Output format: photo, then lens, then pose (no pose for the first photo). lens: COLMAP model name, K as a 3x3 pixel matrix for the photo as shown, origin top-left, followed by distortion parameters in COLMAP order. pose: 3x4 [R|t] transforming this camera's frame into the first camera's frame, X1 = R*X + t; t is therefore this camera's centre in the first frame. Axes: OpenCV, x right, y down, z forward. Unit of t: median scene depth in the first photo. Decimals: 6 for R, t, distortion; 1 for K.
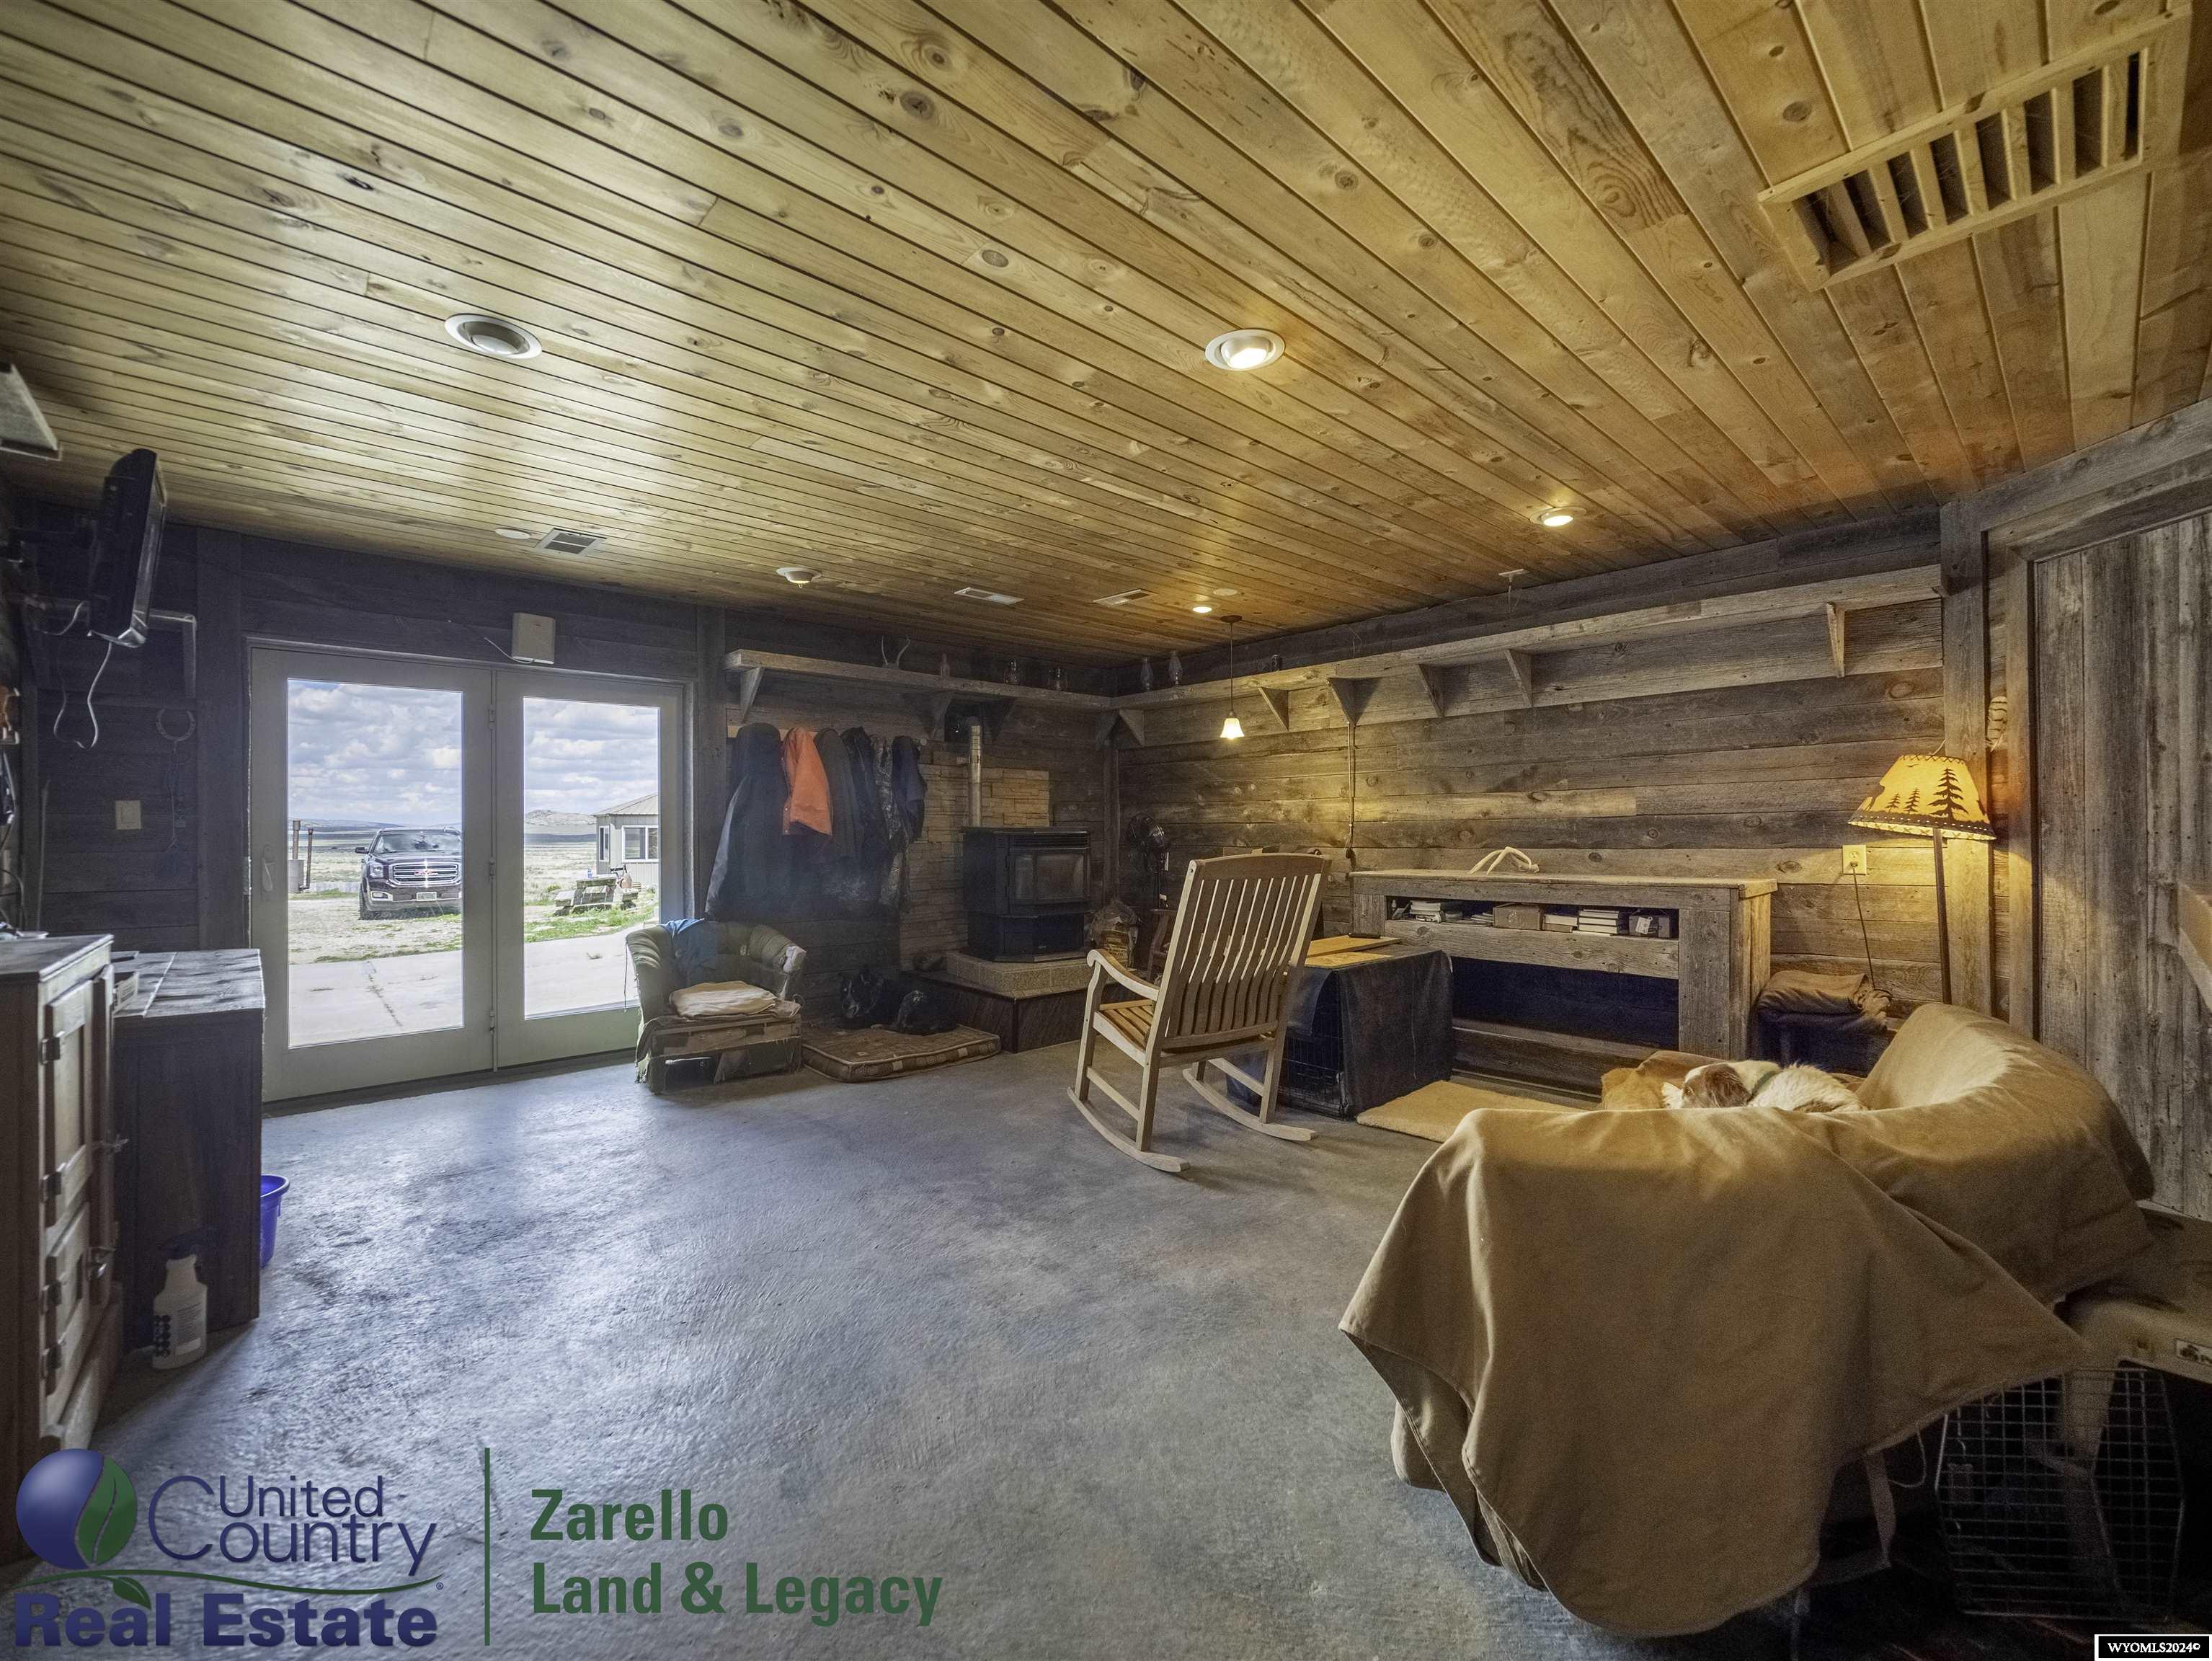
lens RADIAL K [[913.1, 0, 1106.0], [0, 913.1, 830.5], [0, 0, 1]] dist [0.010308, -0.000181]
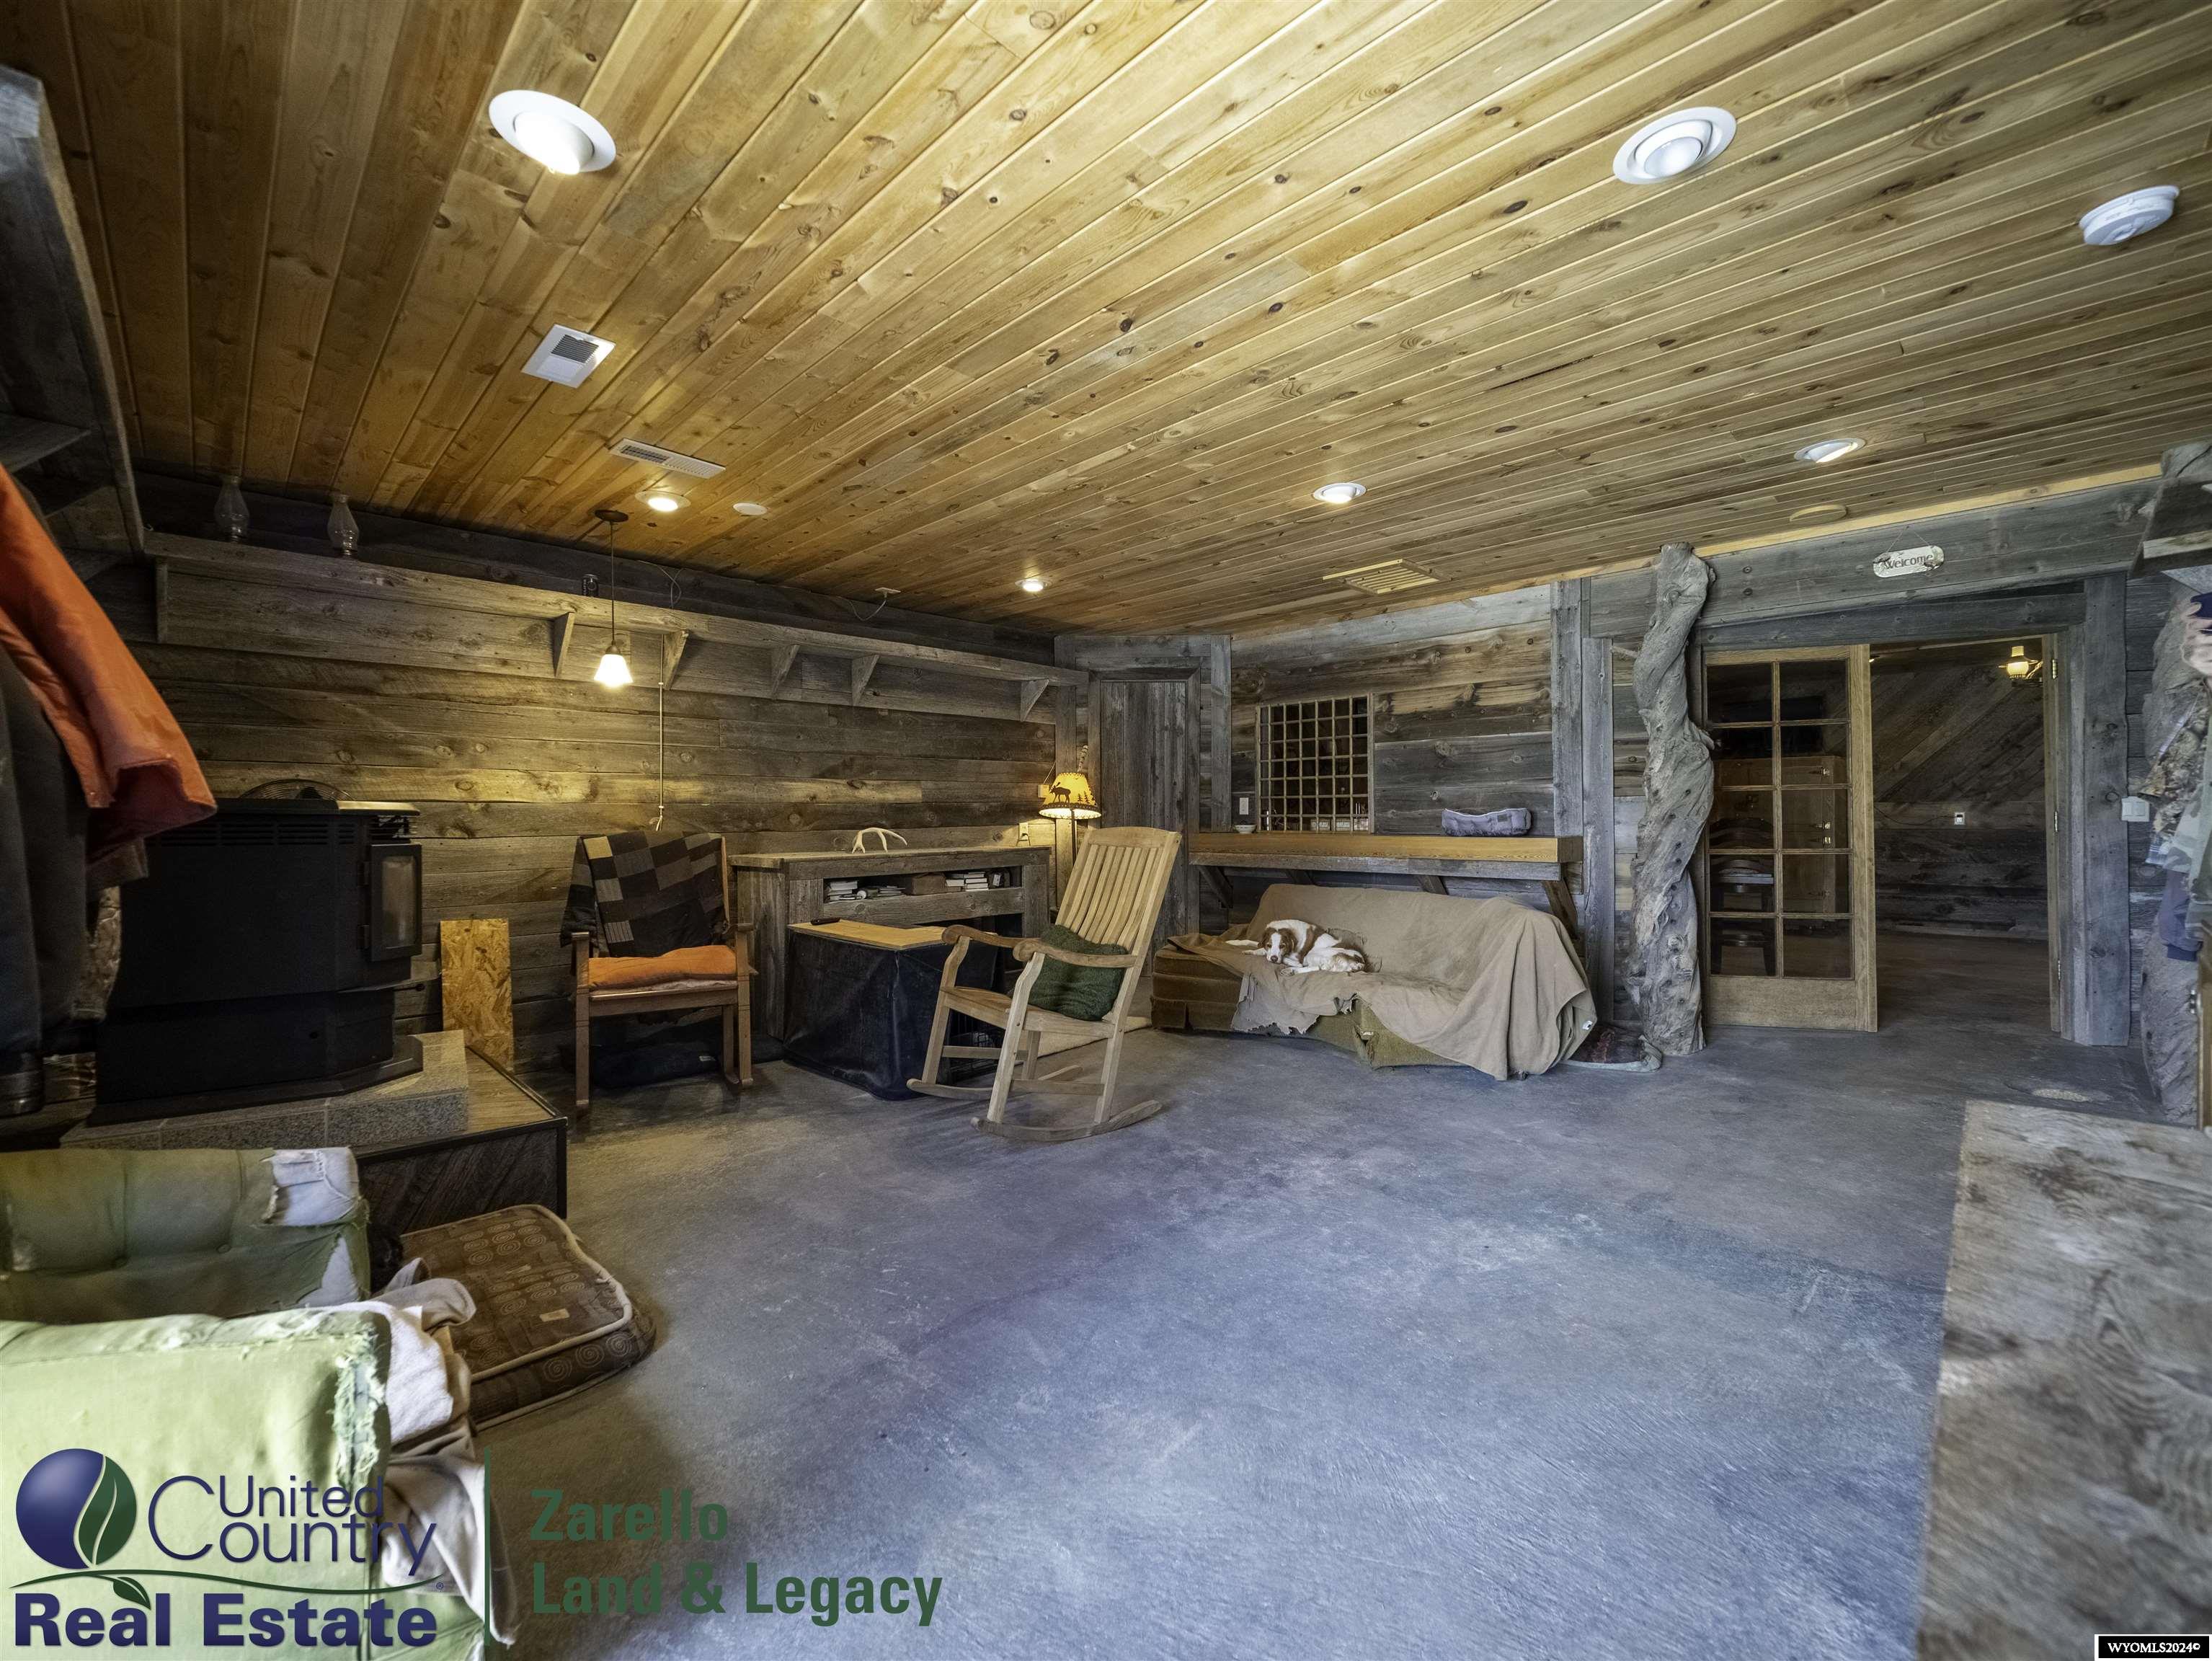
lens RADIAL K [[913.1, 0, 1106.0], [0, 913.1, 830.5], [0, 0, 1]] dist [0.010308, -0.000181]
pose [[-0.039278, -0.008793, 0.999190, -0.831487], [0.007677, 0.999929, 0.009101, 0.015595], [-0.999199, 0.008029, -0.039208, 0.885389]]
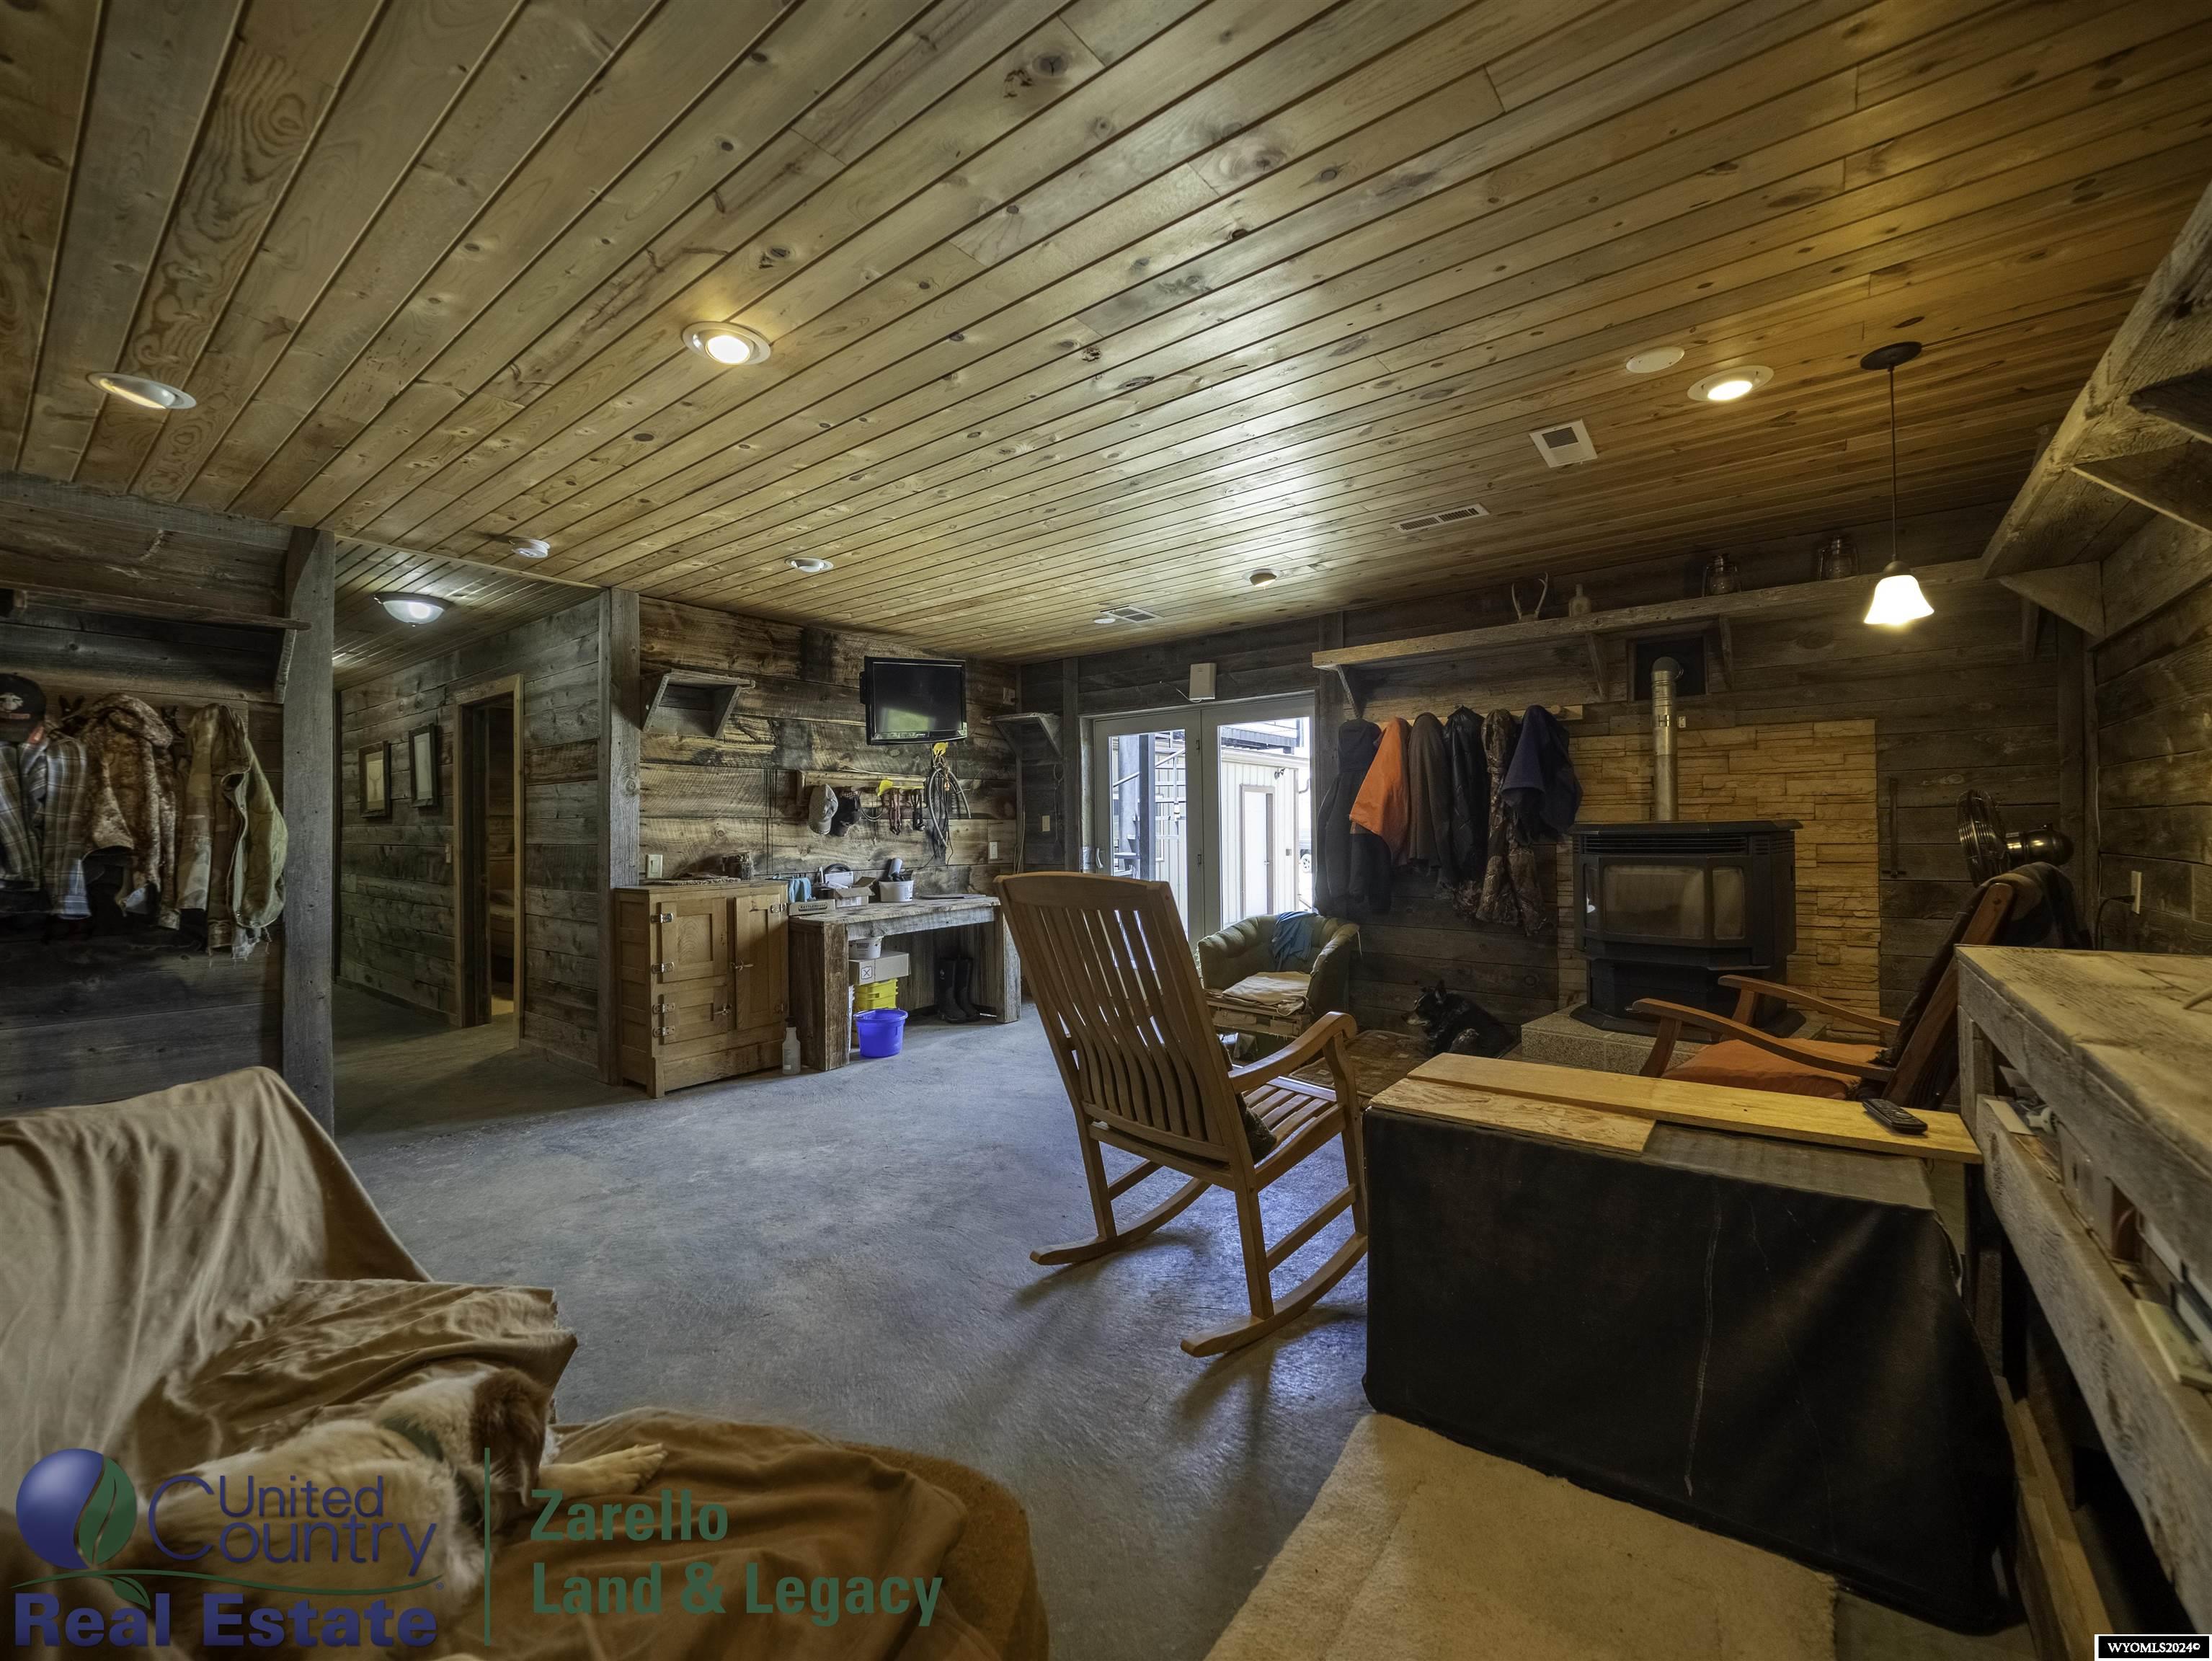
lens RADIAL K [[912.6, 0, 1106.8], [0, 912.6, 826.9], [0, 0, 1]] dist [-0.000085, -0.000007]
pose [[0.165172, -0.002876, -0.986261, 0.707852], [0.011953, 0.999928, -0.000914, -0.005785], [0.986192, -0.011638, 0.165194, 0.747228]]
